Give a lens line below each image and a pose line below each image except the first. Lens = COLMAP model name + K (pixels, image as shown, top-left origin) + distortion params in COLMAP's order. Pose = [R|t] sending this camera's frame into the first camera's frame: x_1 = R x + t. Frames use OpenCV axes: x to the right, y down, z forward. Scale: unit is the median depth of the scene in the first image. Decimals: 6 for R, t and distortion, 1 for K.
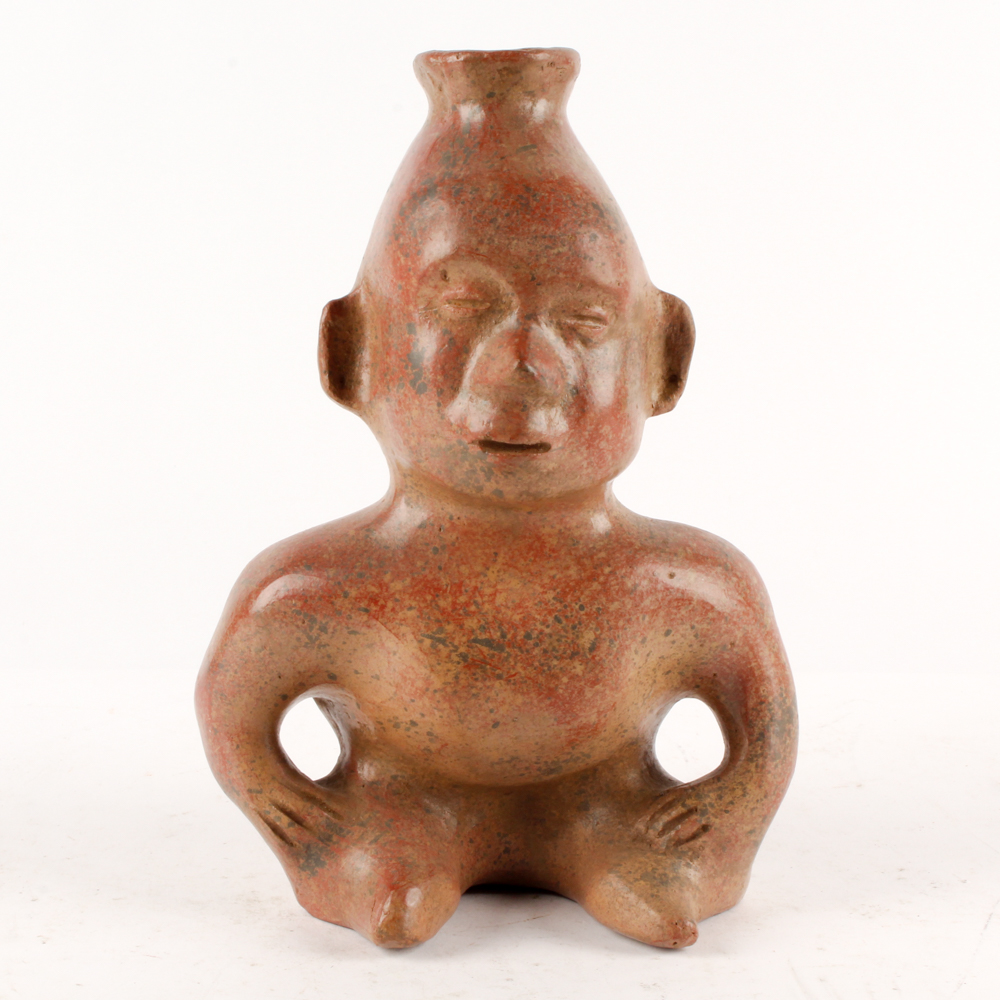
lens RADIAL K [[1686.6, 0, 499.3], [0, 1686.6, 504.6], [0, 0, 1]] dist [-0.046014, 0.000000]
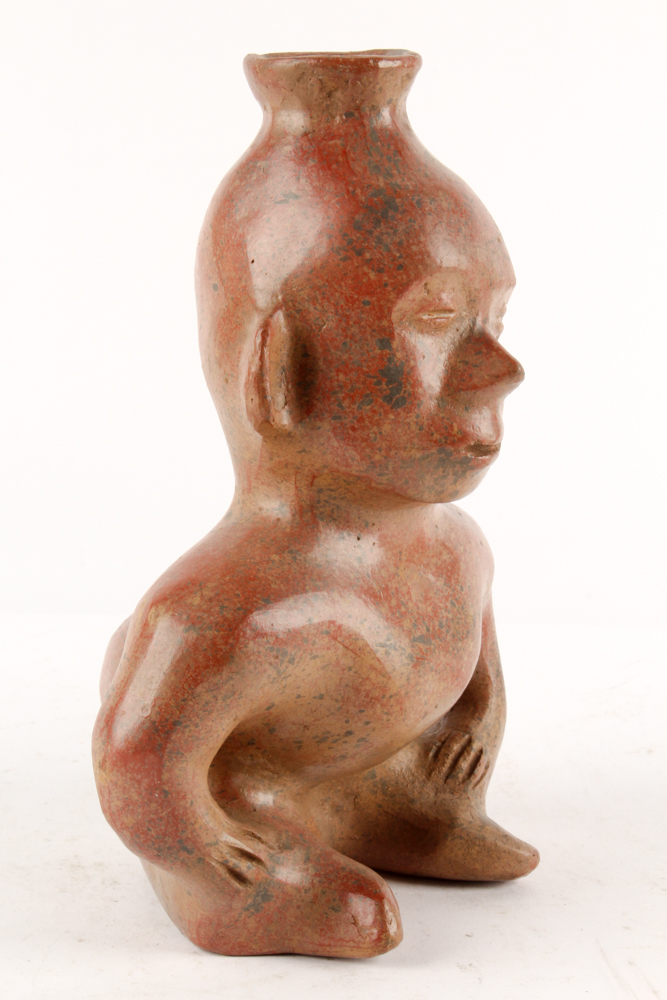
lens RADIAL K [[1526.2, 0, 335.0], [0, 1526.2, 495.5], [0, 0, 1]] dist [-0.002677, 0.000000]
pose [[0.838799, -0.159091, 0.520678, -0.523548], [0.138822, 0.987240, 0.078009, -0.084750], [-0.526445, 0.006847, 0.850182, 0.236394]]
